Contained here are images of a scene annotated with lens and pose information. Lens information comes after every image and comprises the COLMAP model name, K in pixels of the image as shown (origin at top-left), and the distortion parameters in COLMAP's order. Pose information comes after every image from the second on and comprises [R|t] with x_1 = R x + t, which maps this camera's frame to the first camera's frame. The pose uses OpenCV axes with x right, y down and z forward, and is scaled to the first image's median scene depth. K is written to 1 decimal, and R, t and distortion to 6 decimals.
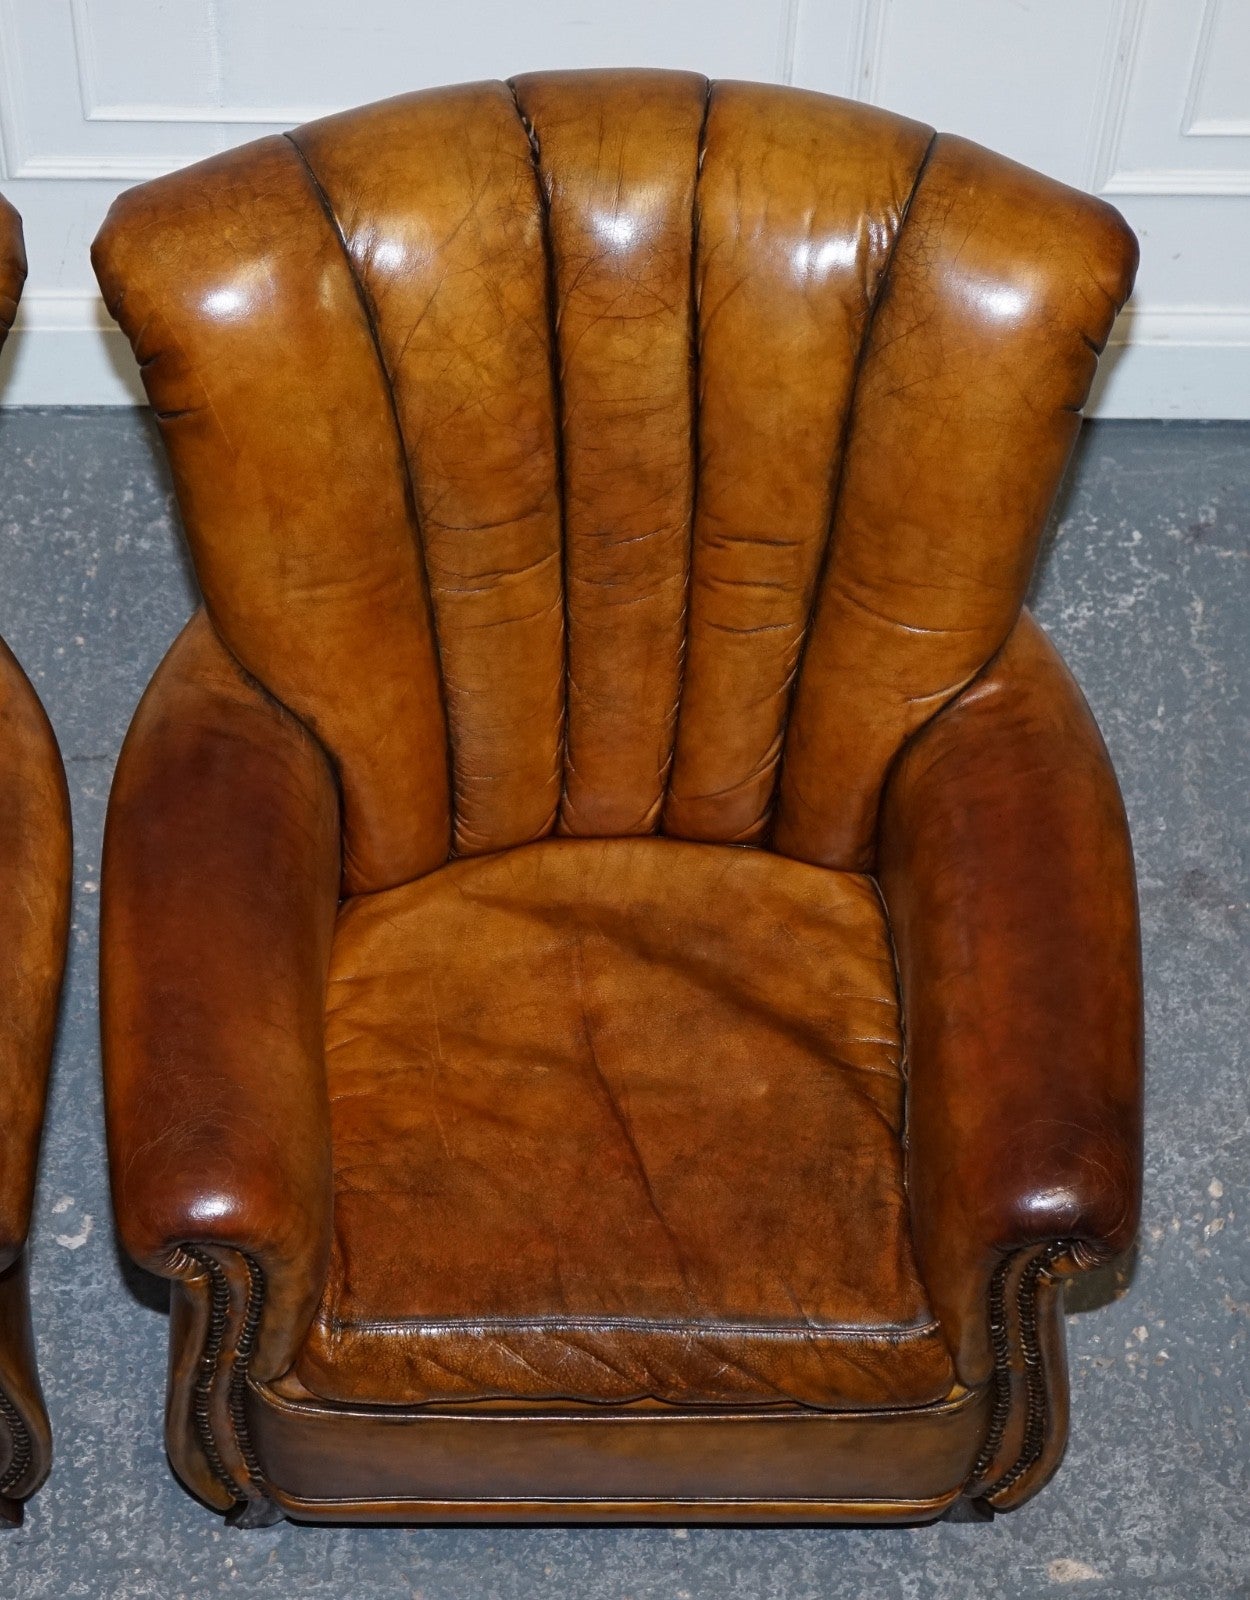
lens RADIAL K [[3835.9, 0, 596.3], [0, 3835.9, 824.0], [0, 0, 1]] dist [-0.028858, 0.000000]
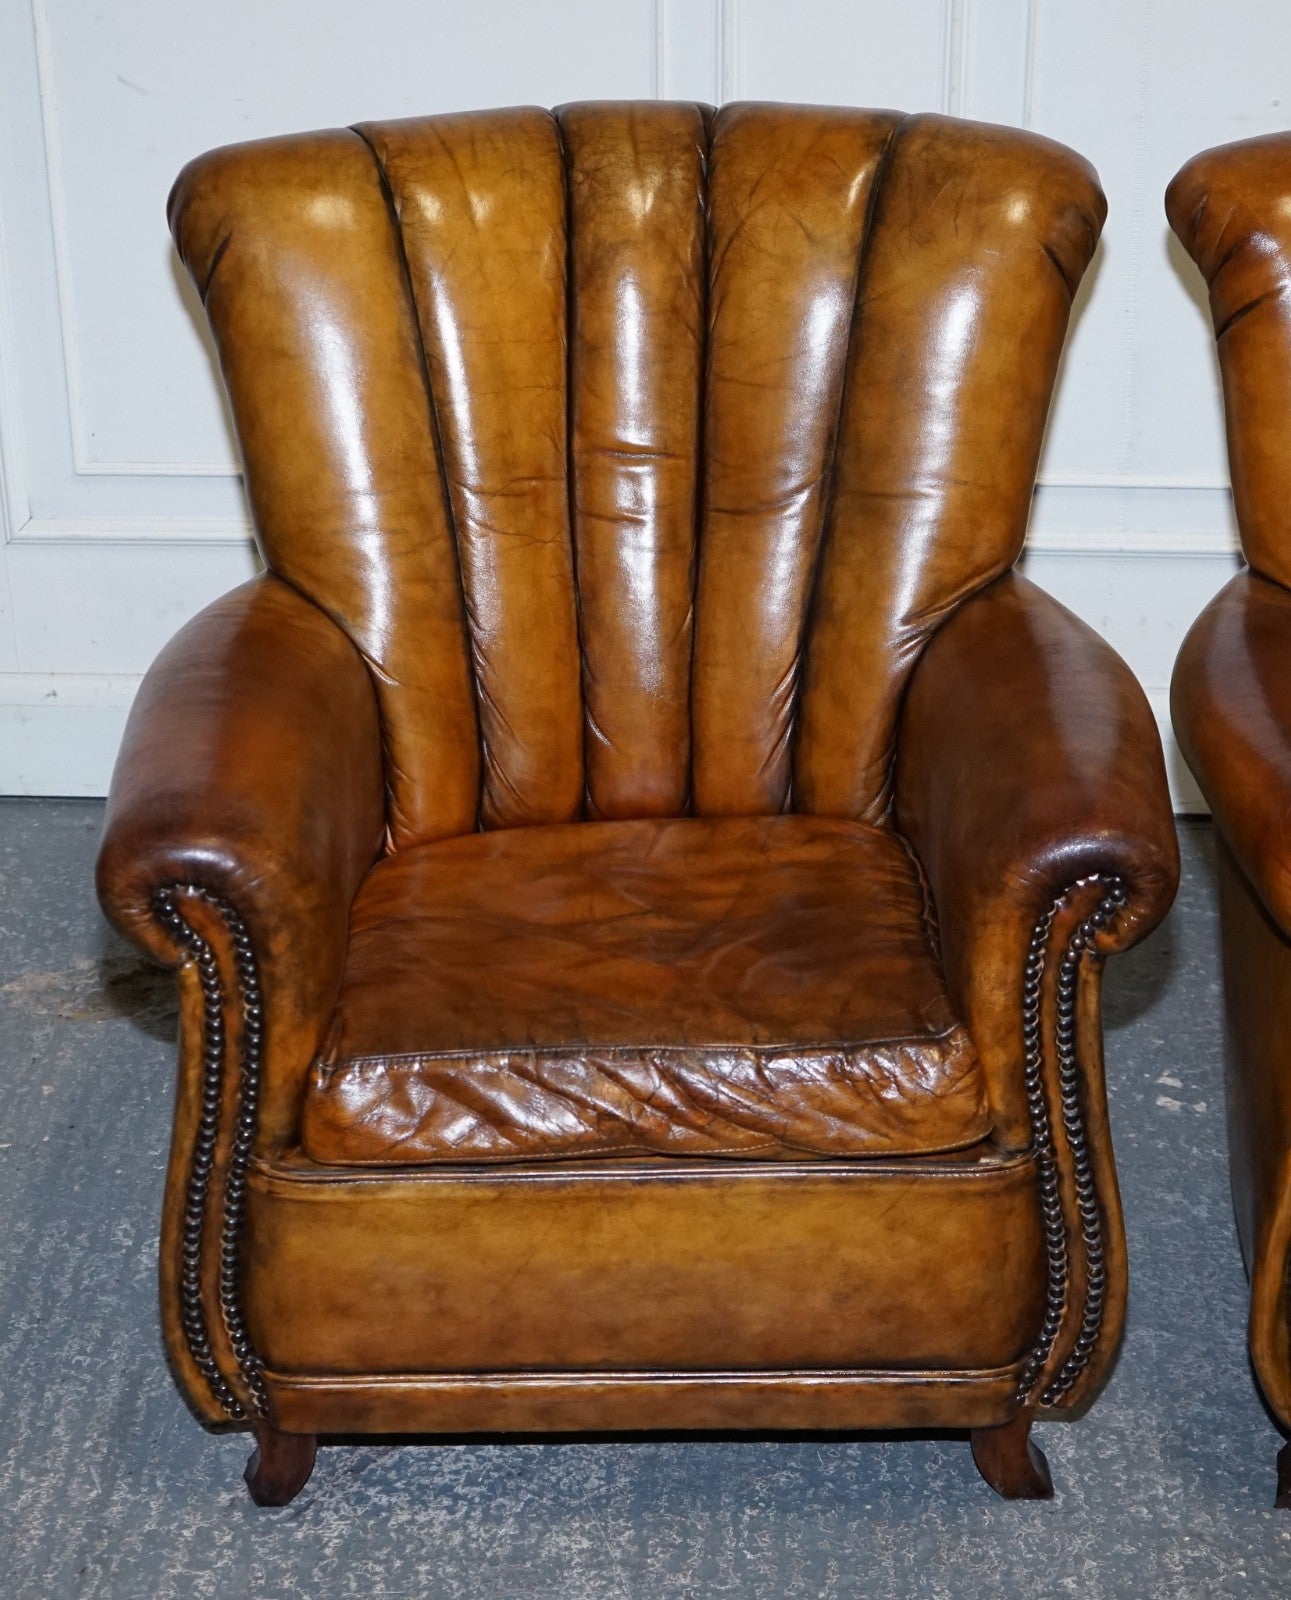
lens RADIAL K [[2966.9, 0, 653.4], [0, 2966.9, 808.0], [0, 0, 1]] dist [0.015998, 0.000000]
pose [[0.996714, 0.002956, -0.080953, -0.197974], [-0.042875, 0.867138, -0.496219, 0.418201], [0.068730, 0.498059, 0.864415, 0.309711]]
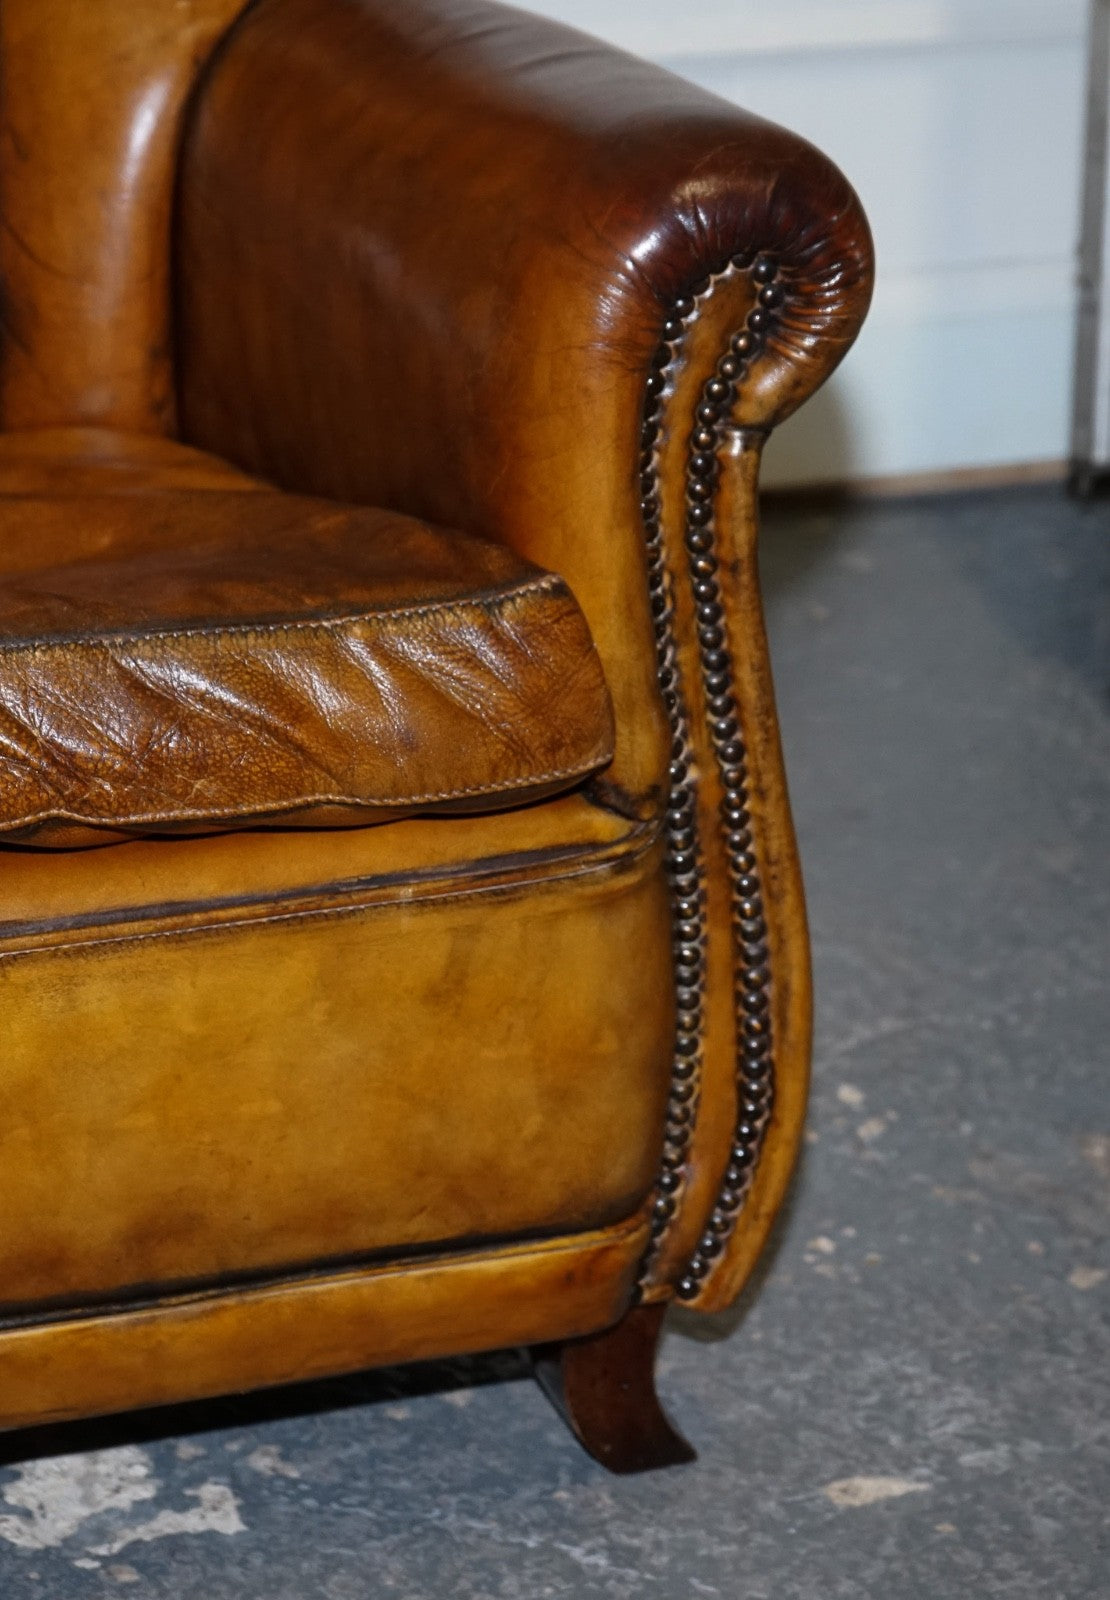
lens RADIAL K [[4446.3, 0, 559.9], [0, 4446.3, 808.0], [0, 0, 1]] dist [-0.045567, 0.000000]
pose [[0.936594, -0.133207, 0.324112, -0.104725], [0.284871, 0.828057, -0.482877, 0.420042], [-0.204060, 0.544589, 0.813500, 0.490446]]
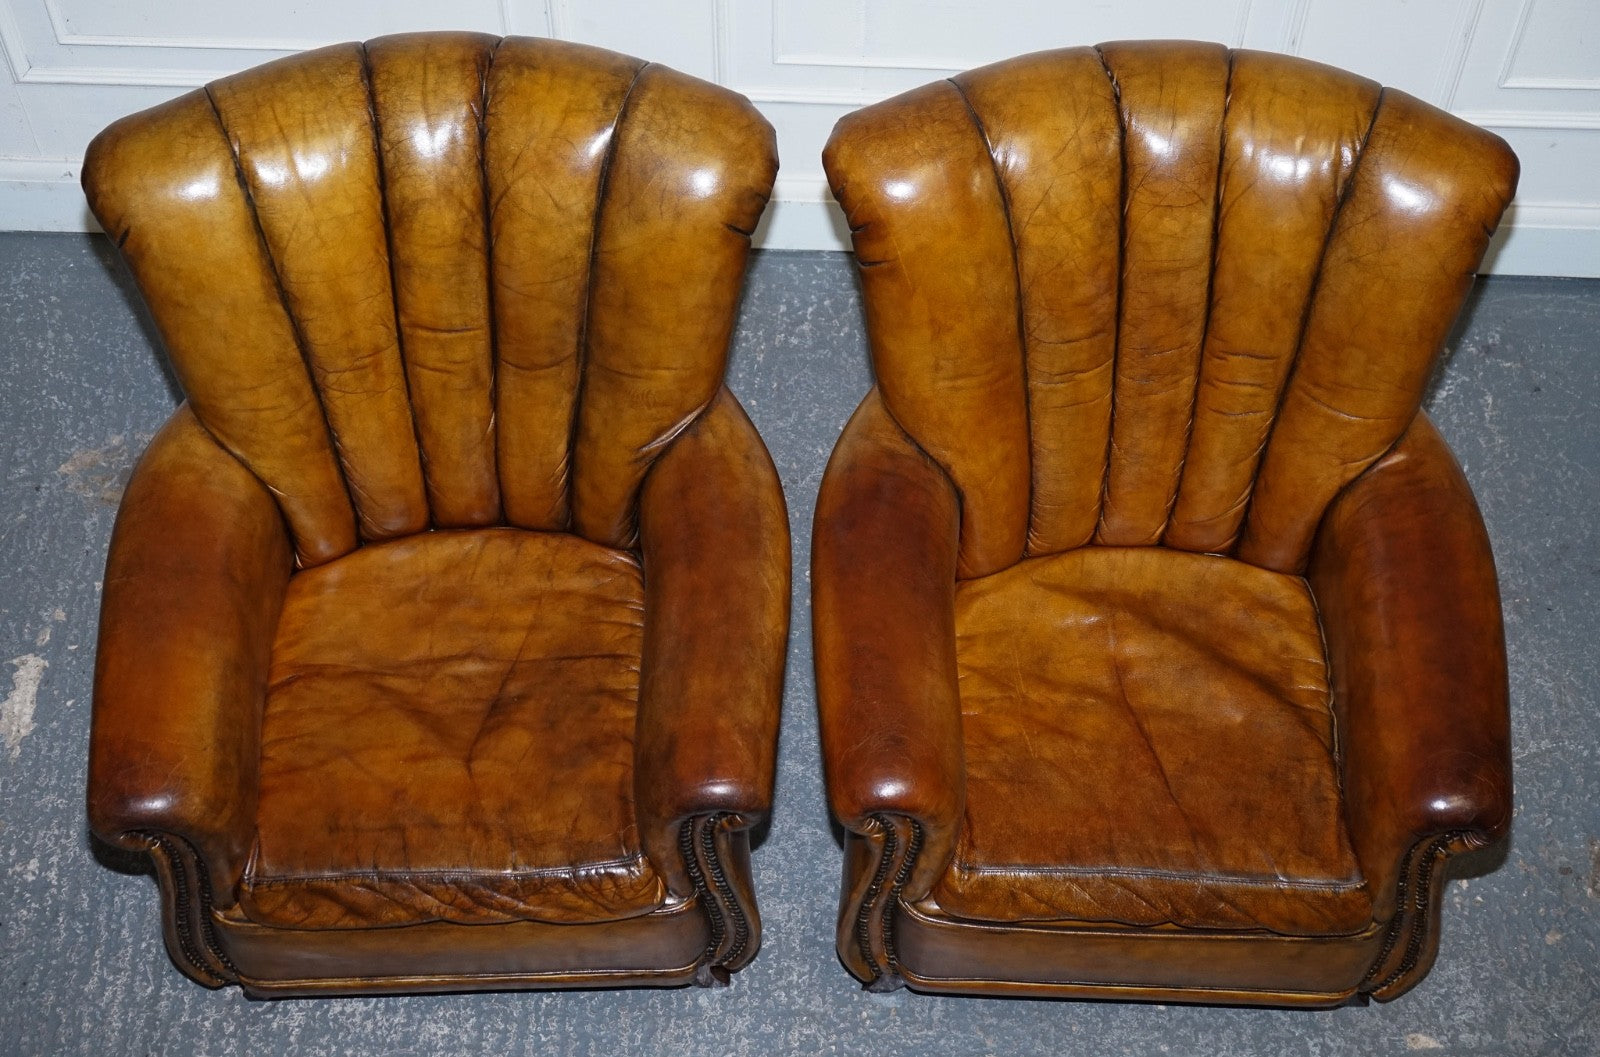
lens RADIAL K [[2429.6, 0, 789.2], [0, 2429.6, 524.5], [0, 0, 1]] dist [0.002633, 0.000000]
pose [[0.998407, 0.028643, -0.048619, -0.088447], [-0.028135, 0.999542, 0.011102, -0.012836], [0.048914, -0.009716, 0.998756, 0.036057]]
